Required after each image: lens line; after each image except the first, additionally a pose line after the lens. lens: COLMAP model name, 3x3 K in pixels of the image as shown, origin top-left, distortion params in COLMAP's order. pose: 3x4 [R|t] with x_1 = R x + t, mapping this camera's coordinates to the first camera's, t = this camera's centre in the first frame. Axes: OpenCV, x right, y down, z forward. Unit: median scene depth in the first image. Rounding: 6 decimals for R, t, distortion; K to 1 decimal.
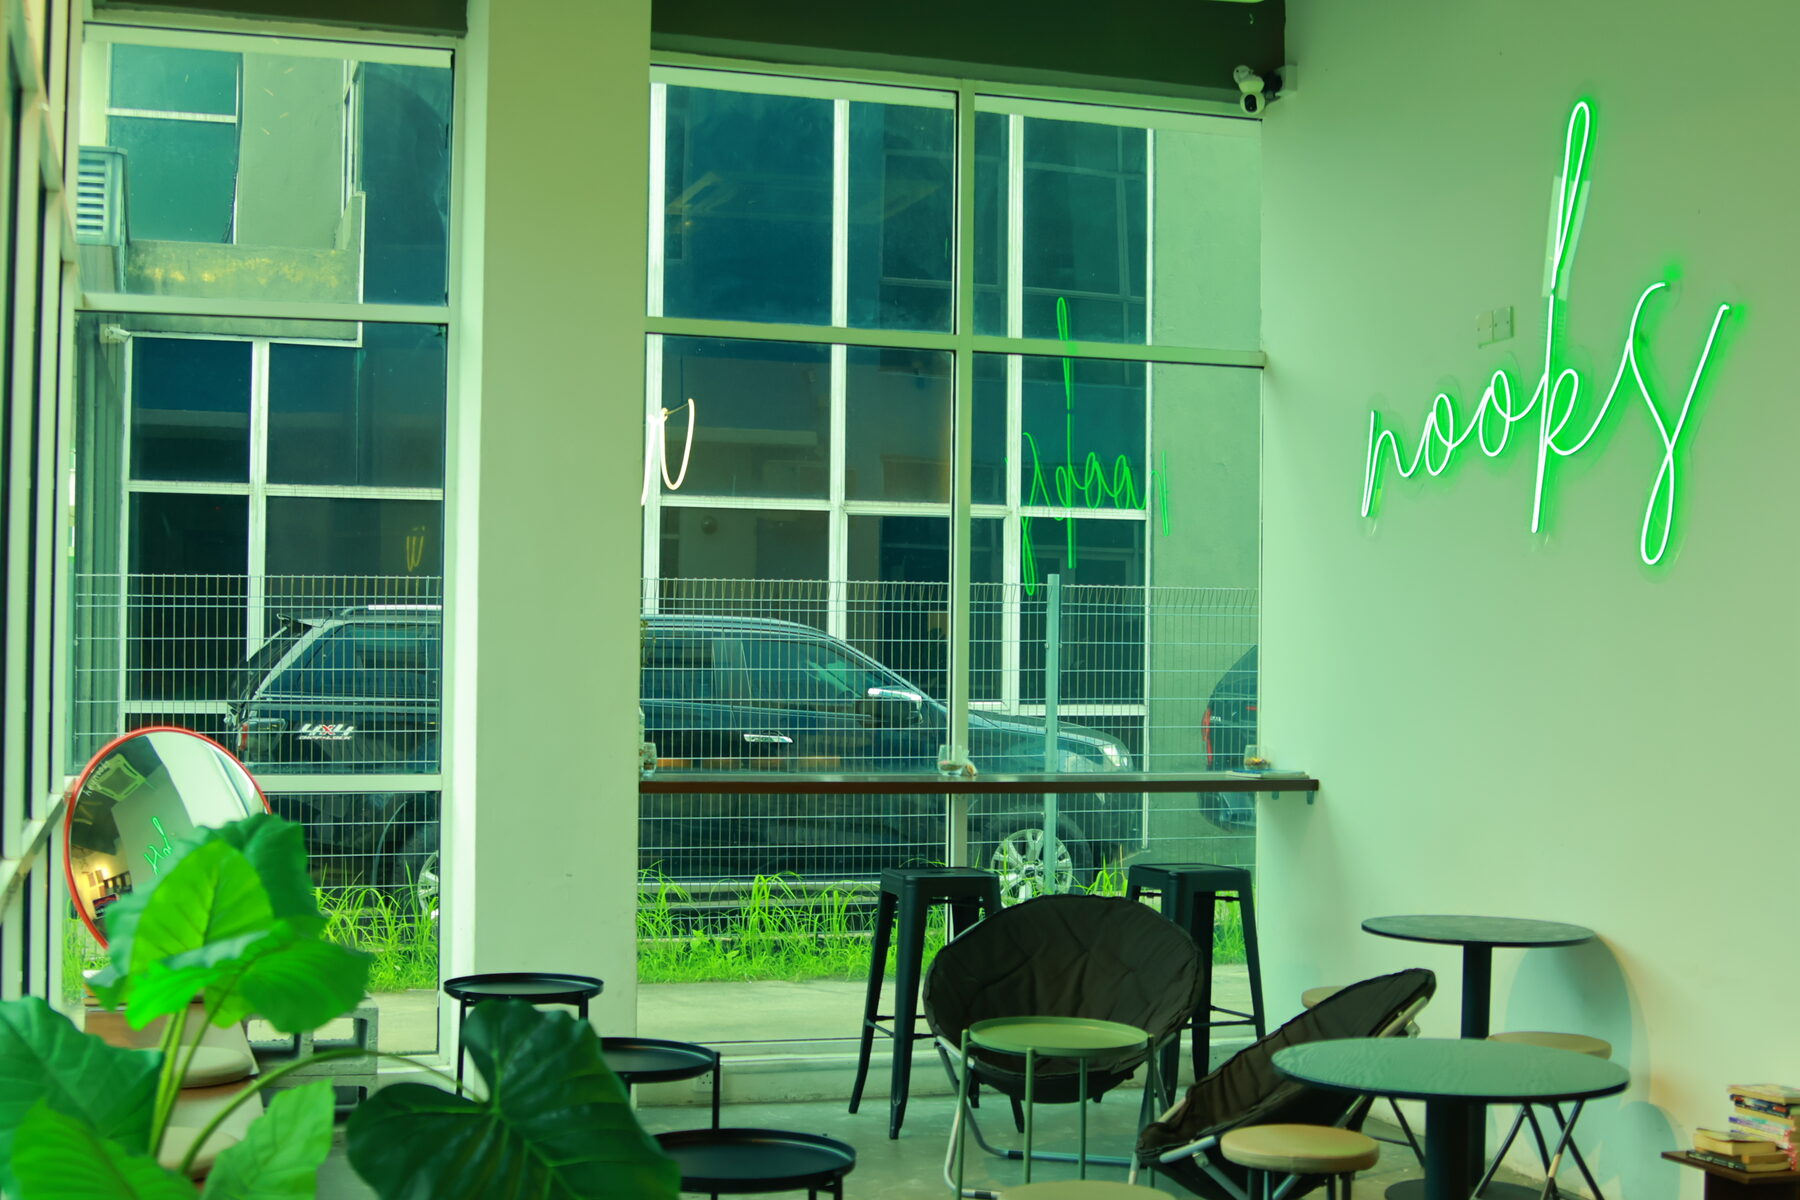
lens RADIAL K [[2243.9, 0, 900.0], [0, 2243.9, 600.0], [0, 0, 1]] dist [-0.095939, -0.030658]
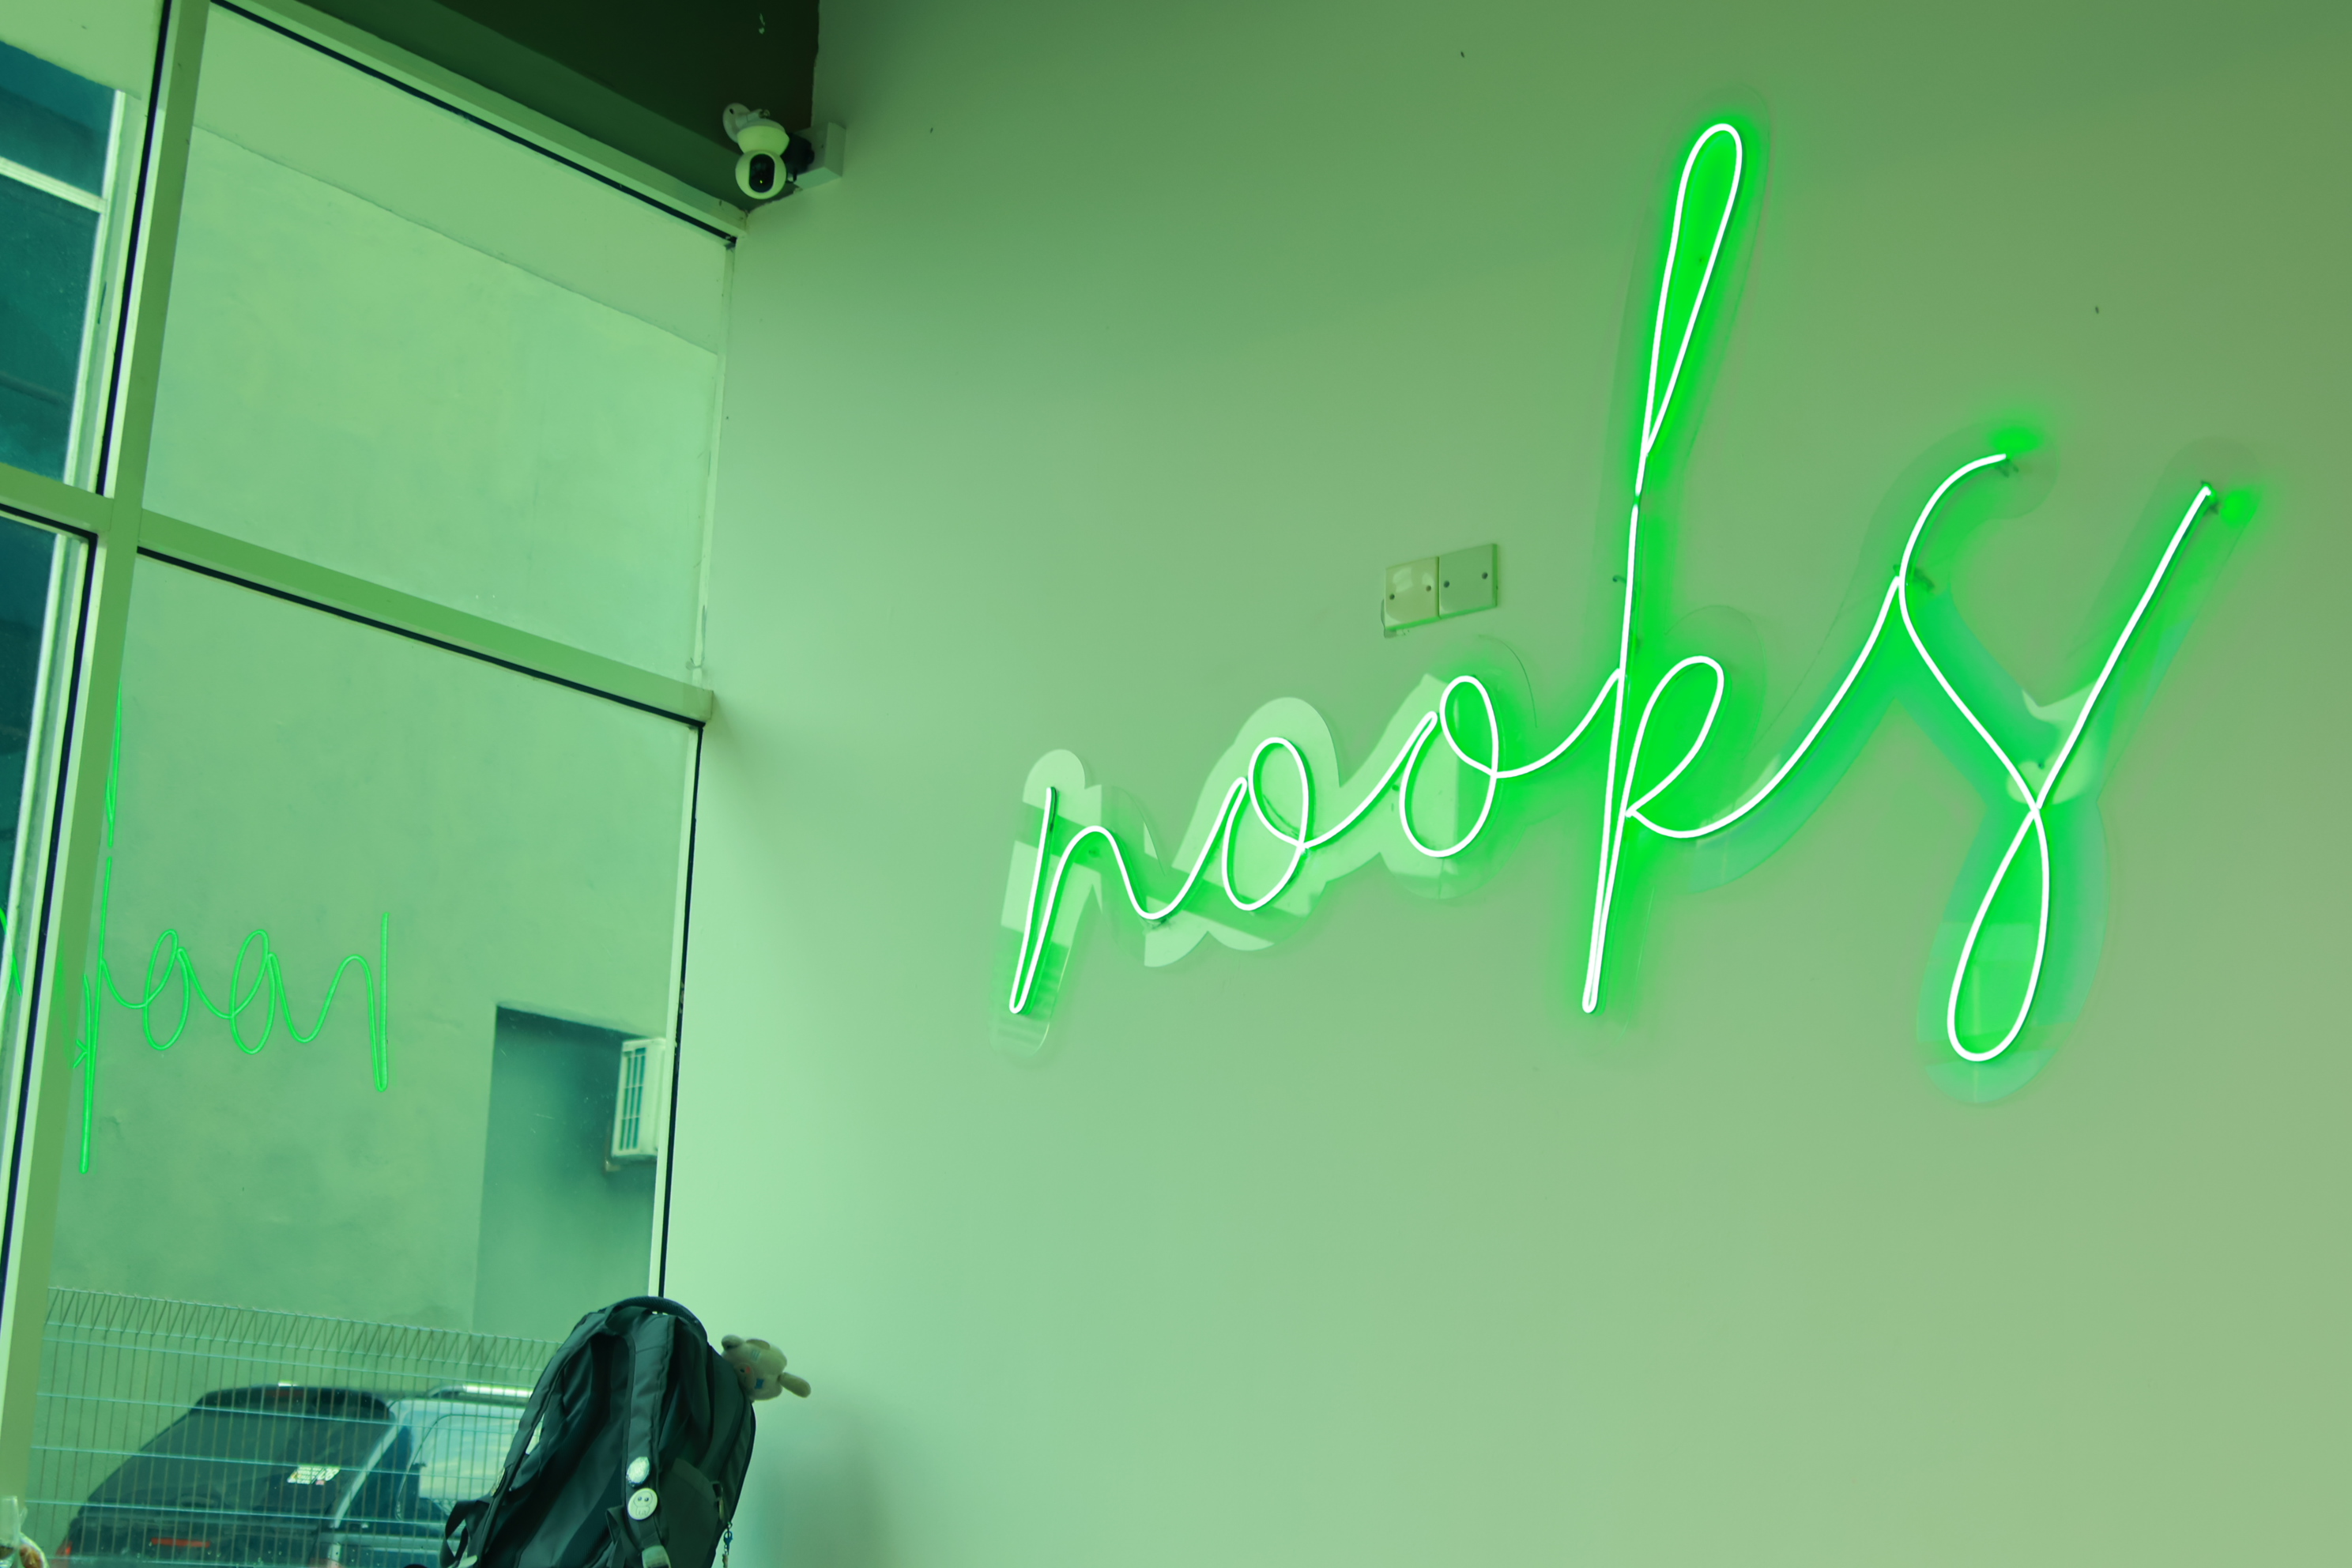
lens RADIAL K [[2932.0, 0, 1176.0], [0, 2932.0, 784.0], [0, 0, 1]] dist [-0.095939, -0.030658]
pose [[0.839386, 0.147561, 0.523122, -0.096498], [-0.028534, 0.973079, -0.228699, 0.060406], [-0.542786, 0.177040, 0.820999, 0.544652]]
